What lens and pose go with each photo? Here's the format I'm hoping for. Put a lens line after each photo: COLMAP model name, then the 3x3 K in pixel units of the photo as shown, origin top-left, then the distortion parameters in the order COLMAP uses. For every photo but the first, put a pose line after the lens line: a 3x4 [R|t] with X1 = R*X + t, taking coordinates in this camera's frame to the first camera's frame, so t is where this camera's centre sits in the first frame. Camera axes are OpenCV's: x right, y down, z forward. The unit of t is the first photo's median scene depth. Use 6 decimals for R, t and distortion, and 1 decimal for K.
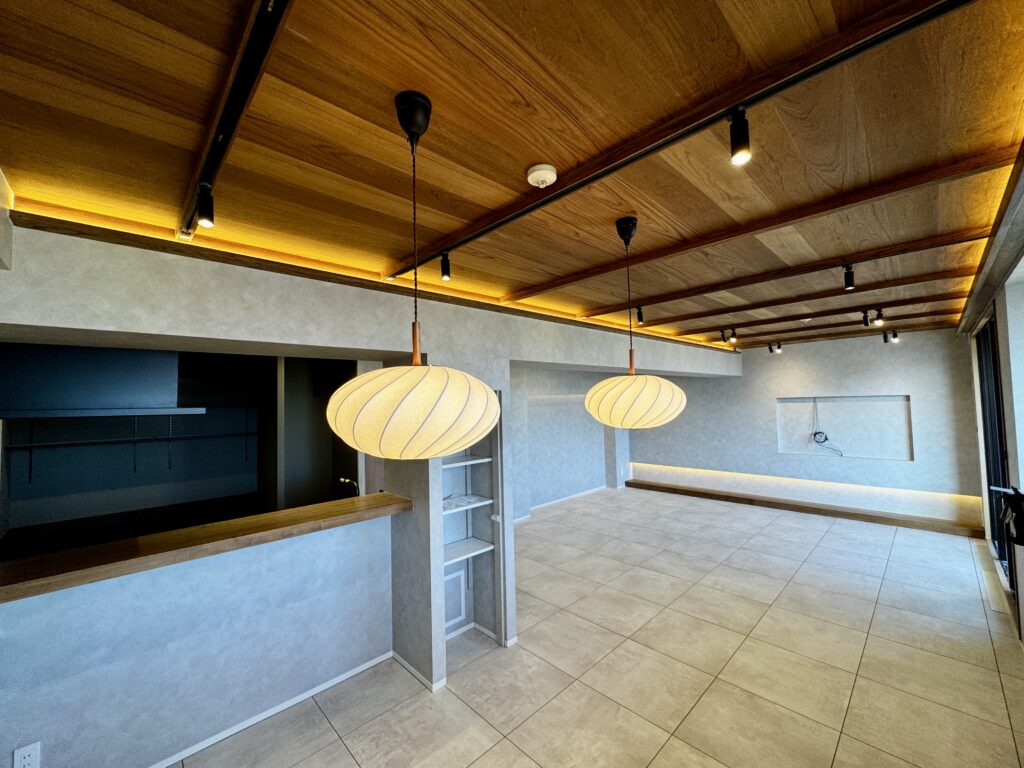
lens RADIAL K [[407.9, 0, 514.2], [0, 407.9, 383.5], [0, 0, 1]] dist [-0.002538, 0.000244]
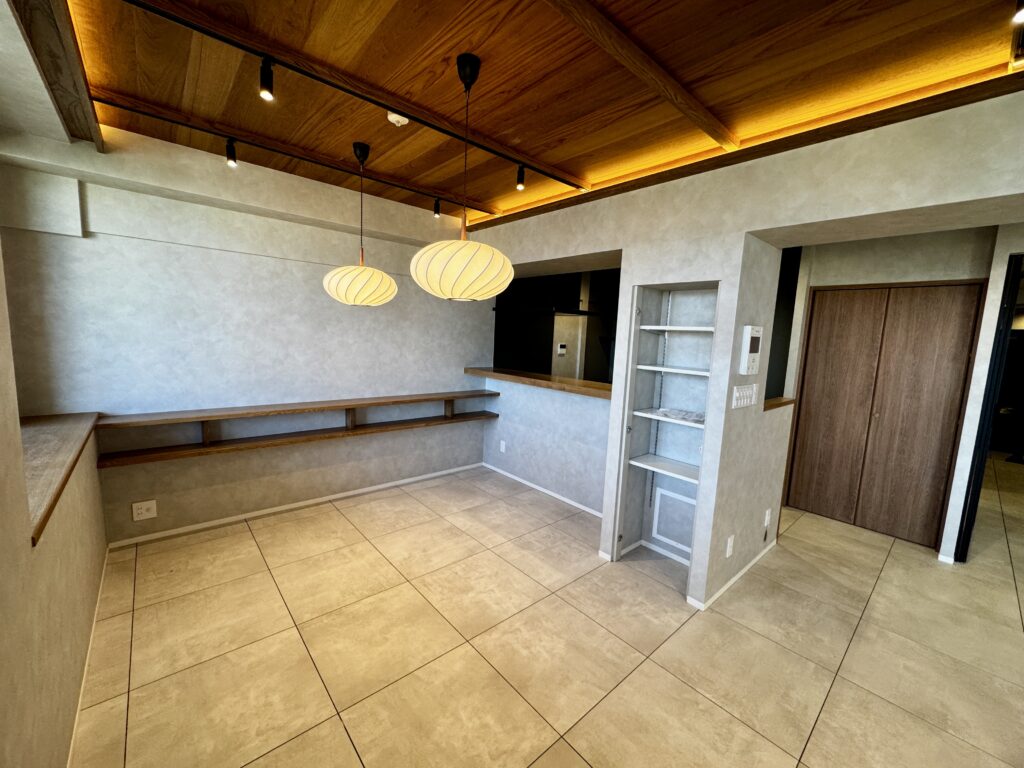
lens RADIAL K [[407.9, 0, 511.6], [0, 407.9, 381.9], [0, 0, 1]] dist [-0.002538, 0.000244]
pose [[-0.049116, 0.140277, -0.988893, 0.428307], [-0.001904, 0.990073, 0.140539, 0.055876], [0.998791, 0.008786, -0.048362, 0.394082]]
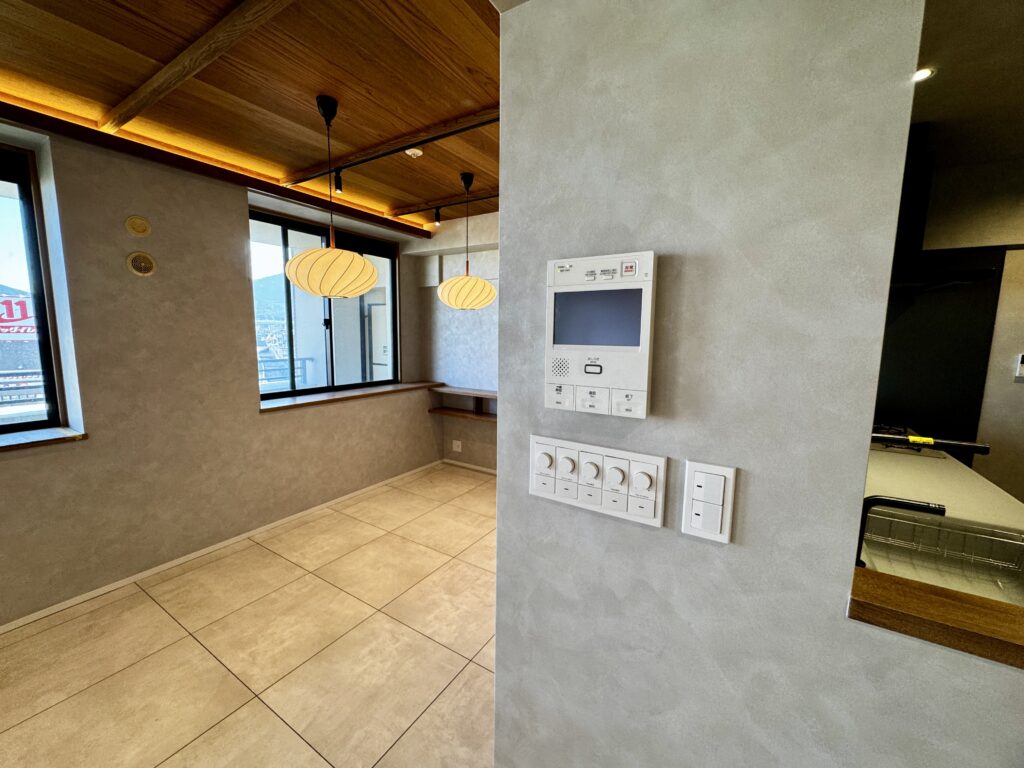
lens RADIAL K [[407.9, 0, 512.7], [0, 407.9, 382.4], [0, 0, 1]] dist [-0.002538, 0.000244]
pose [[-0.970186, 0.041801, -0.238728, 0.030733], [0.020936, 0.995787, 0.089277, 0.086445], [0.241454, 0.081617, -0.966974, 0.763262]]
